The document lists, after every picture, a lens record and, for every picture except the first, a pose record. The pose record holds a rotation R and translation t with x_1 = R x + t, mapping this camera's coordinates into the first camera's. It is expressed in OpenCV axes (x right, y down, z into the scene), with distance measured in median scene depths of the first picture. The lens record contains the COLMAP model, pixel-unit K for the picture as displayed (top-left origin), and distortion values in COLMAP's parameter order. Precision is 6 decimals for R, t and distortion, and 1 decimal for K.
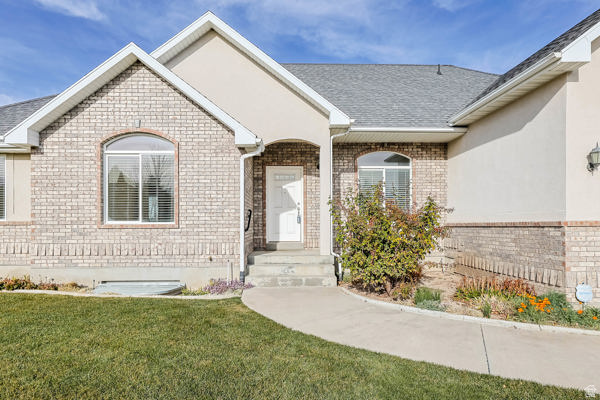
lens RADIAL K [[359.9, 0, 285.2], [0, 359.9, 222.6], [0, 0, 1]] dist [-0.024914, -0.000575]
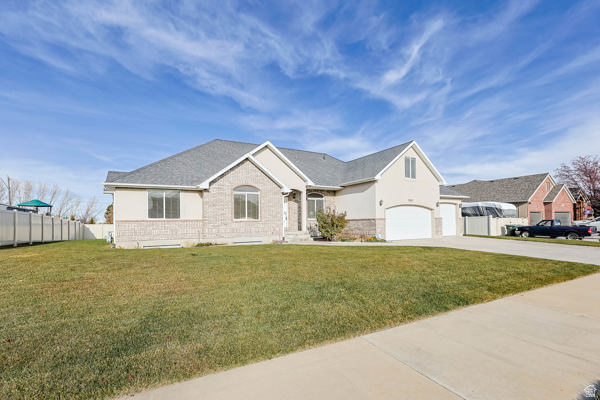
lens RADIAL K [[259.7, 0, 300.8], [0, 259.7, 219.0], [0, 0, 1]] dist [0.001142, 0.000103]
pose [[0.886566, -0.005894, 0.462565, -0.937059], [0.005238, 0.999983, 0.002704, -0.007804], [-0.462573, 0.000026, 0.886581, -0.867716]]
